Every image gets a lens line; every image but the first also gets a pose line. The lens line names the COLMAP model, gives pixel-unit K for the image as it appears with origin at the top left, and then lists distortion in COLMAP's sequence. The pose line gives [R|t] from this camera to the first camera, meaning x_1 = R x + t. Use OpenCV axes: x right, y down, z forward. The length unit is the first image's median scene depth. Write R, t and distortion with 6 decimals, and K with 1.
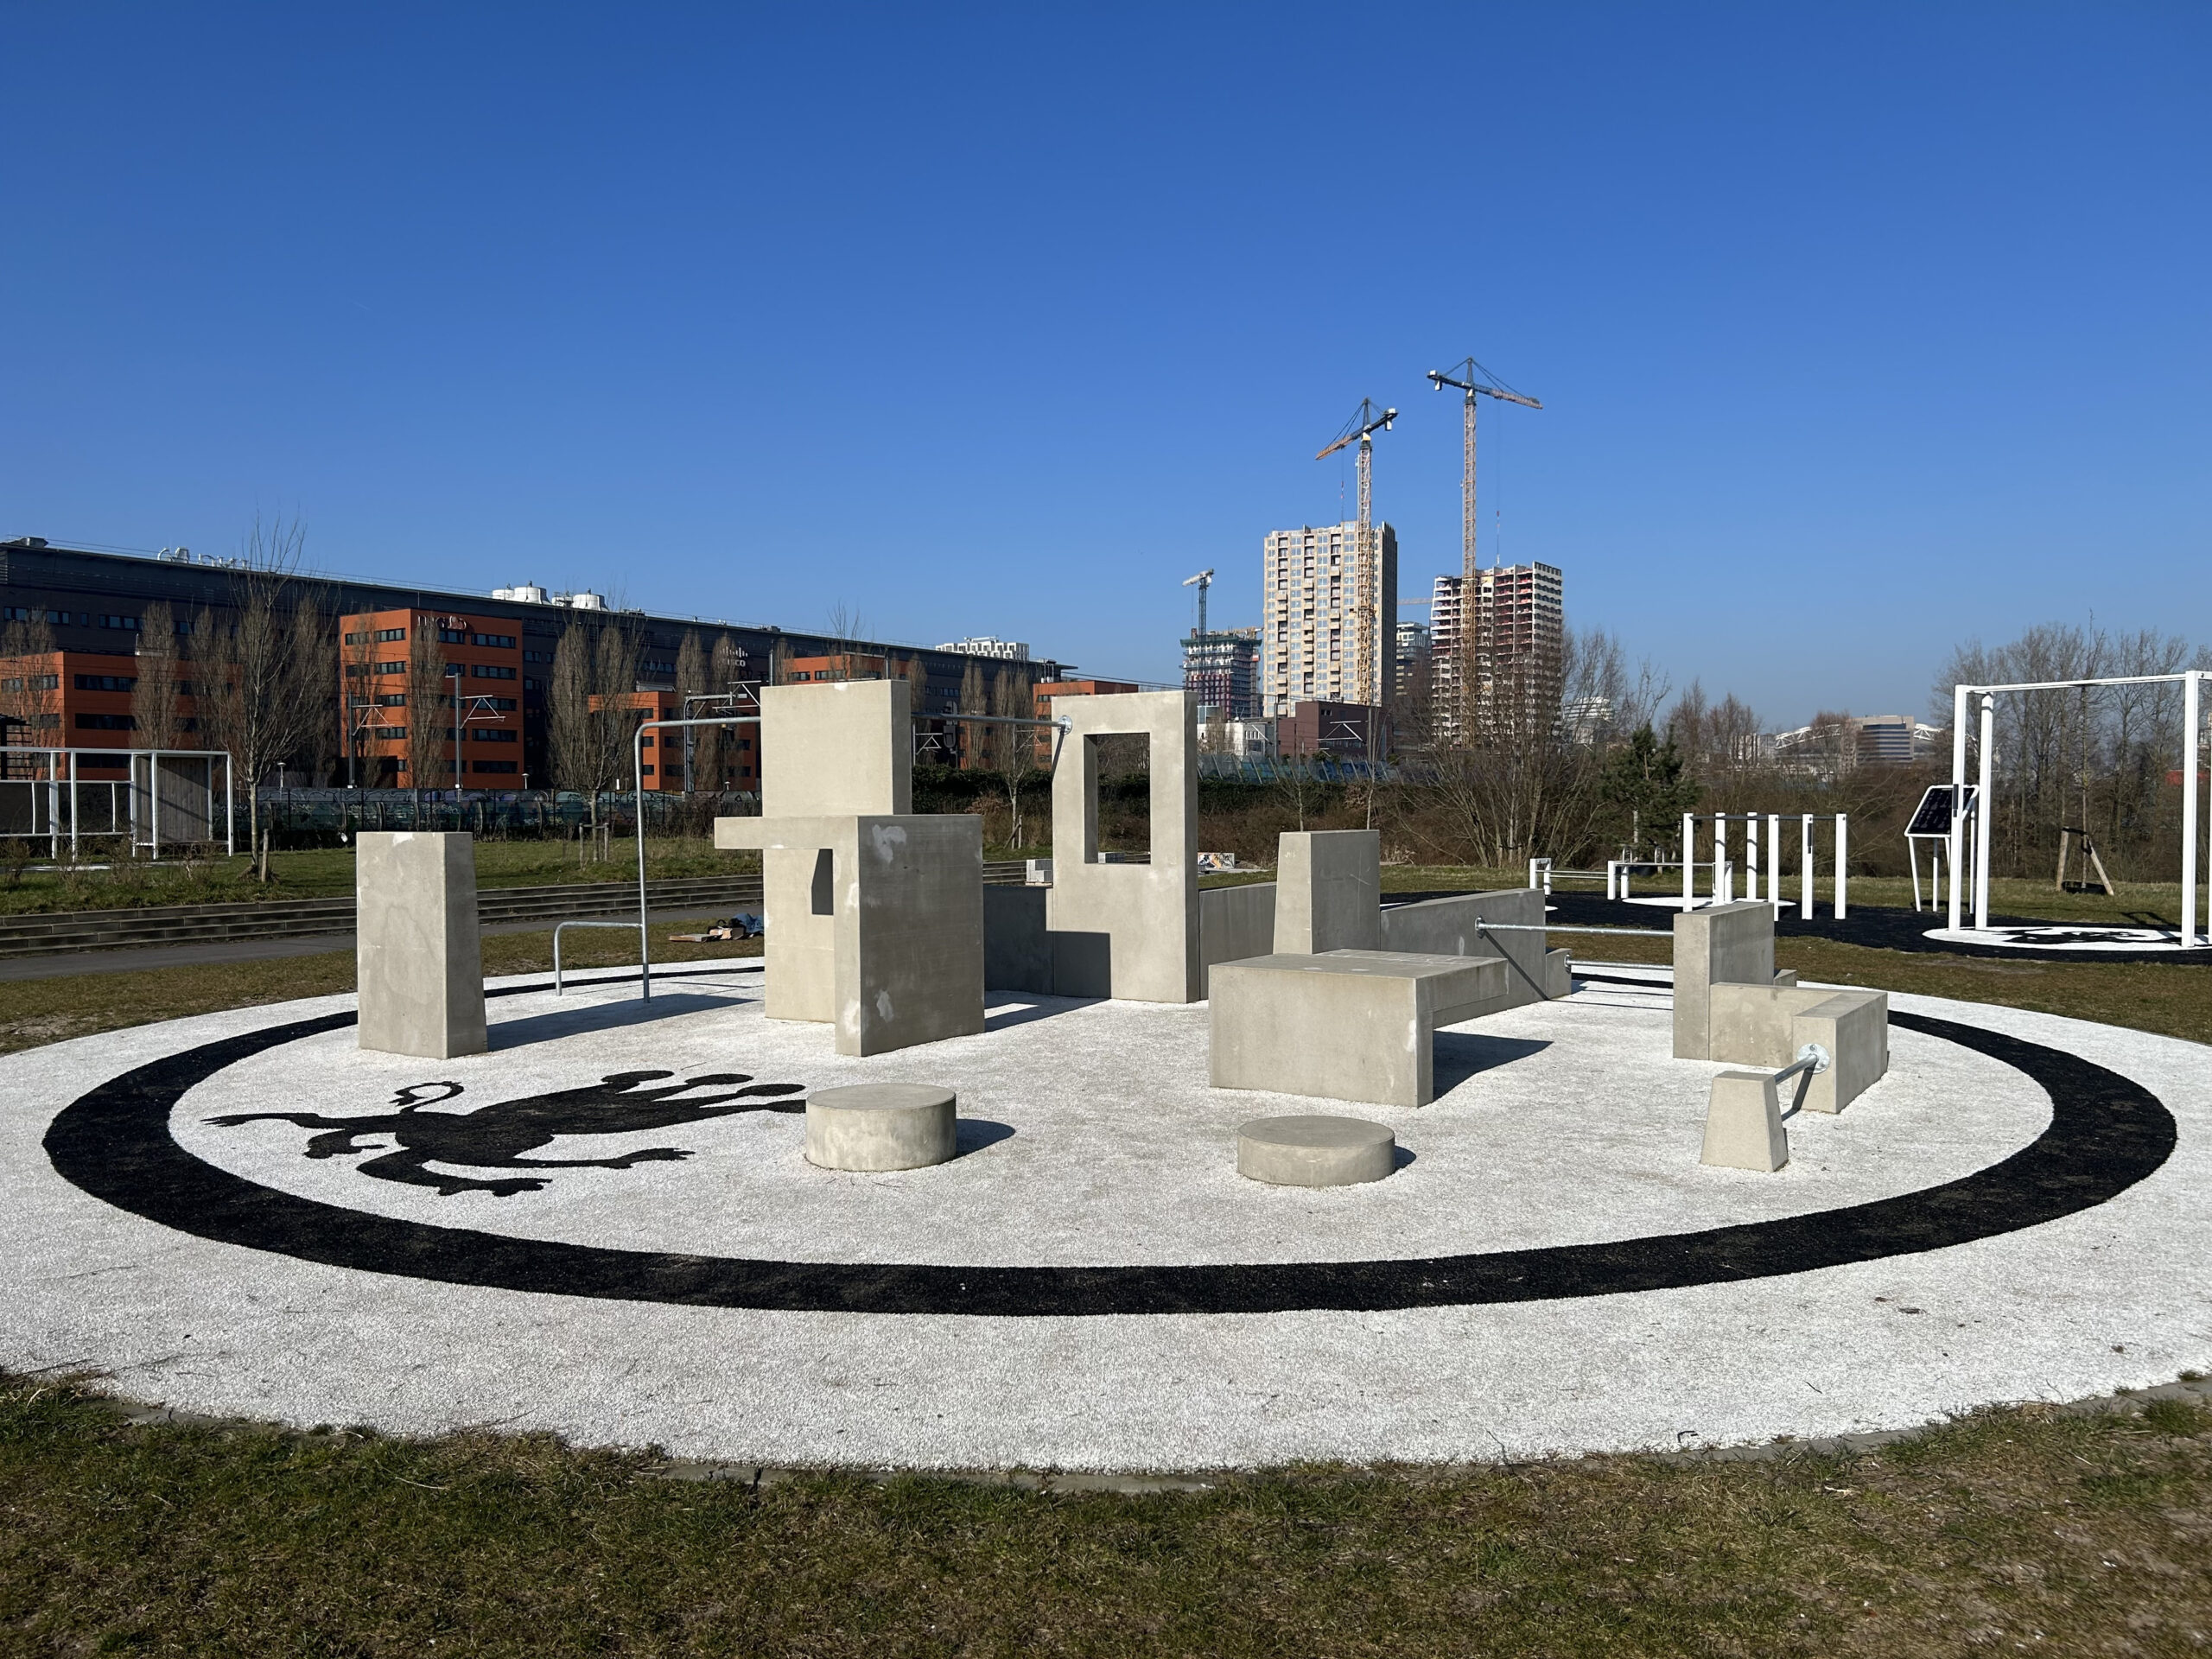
lens RADIAL K [[1887.8, 0, 1048.1], [0, 1887.8, 840.8], [0, 0, 1]] dist [0.106608, -0.154957]
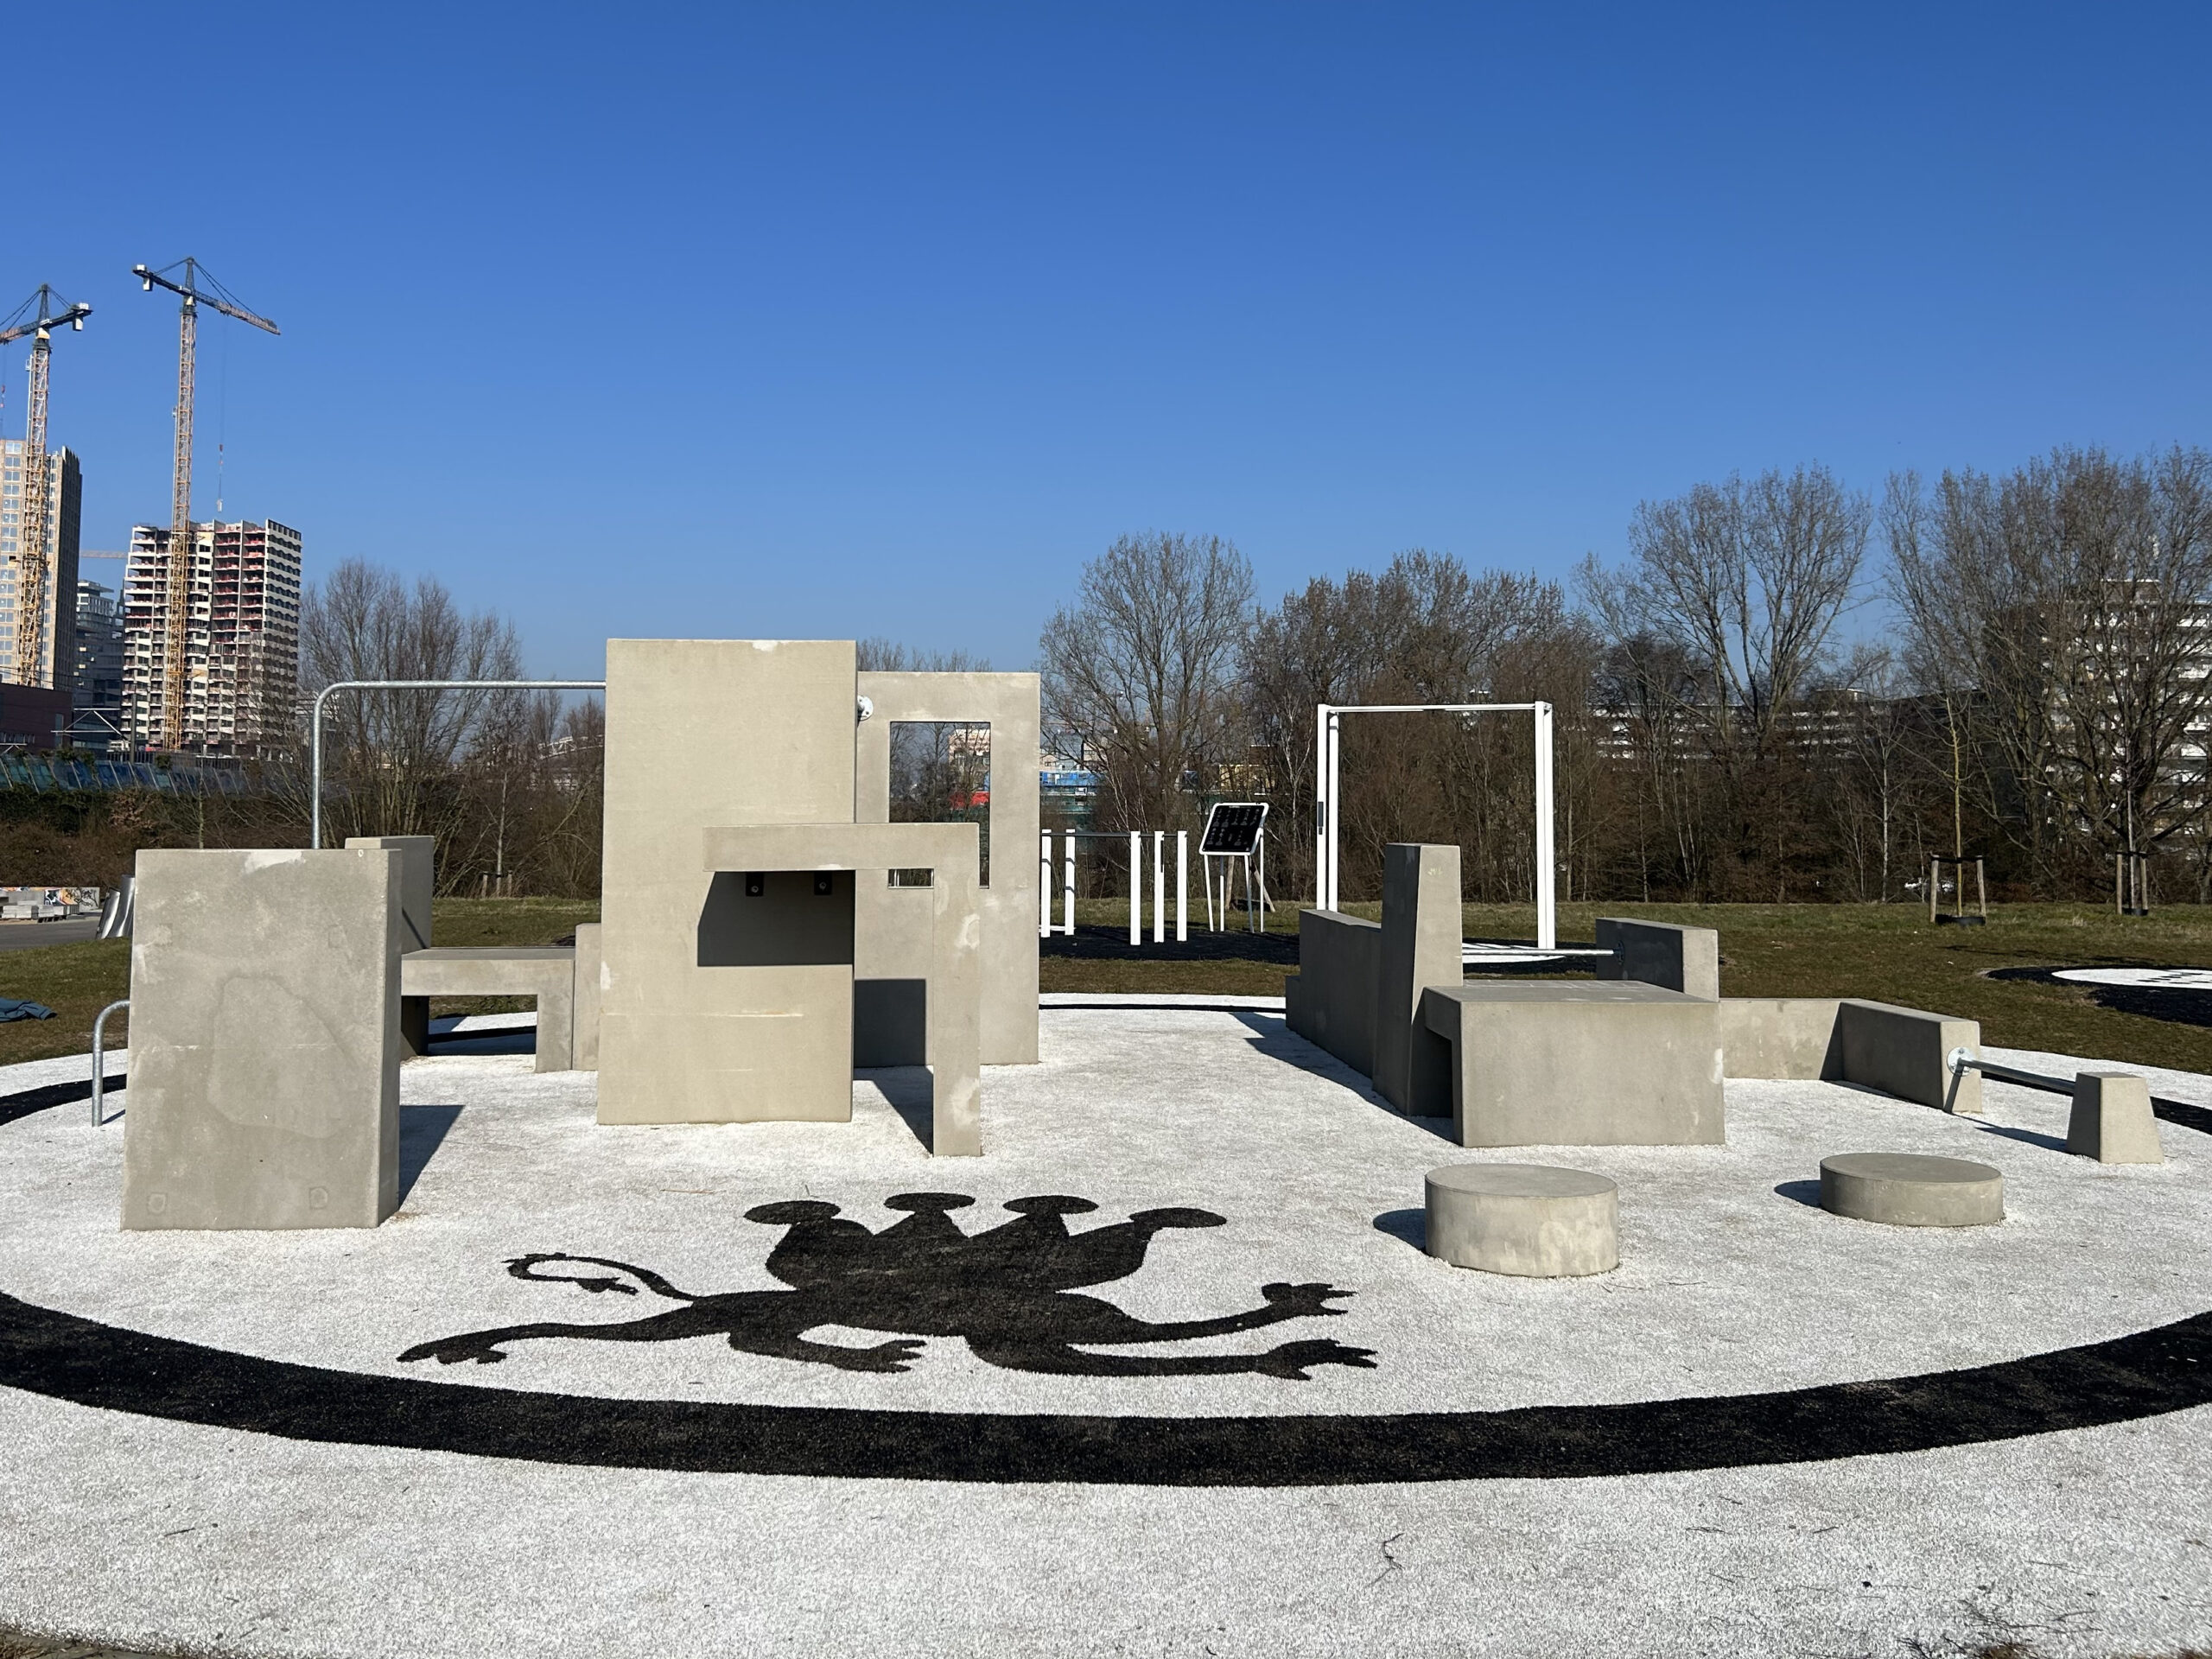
lens RADIAL K [[2256.2, 0, 1114.8], [0, 2256.2, 629.9], [0, 0, 1]] dist [0.085477, -0.181292]
pose [[0.733795, 0.065453, 0.676211, -0.128787], [0.005881, 0.994699, -0.102662, 0.000399], [-0.679345, 0.079309, 0.729520, 0.060061]]
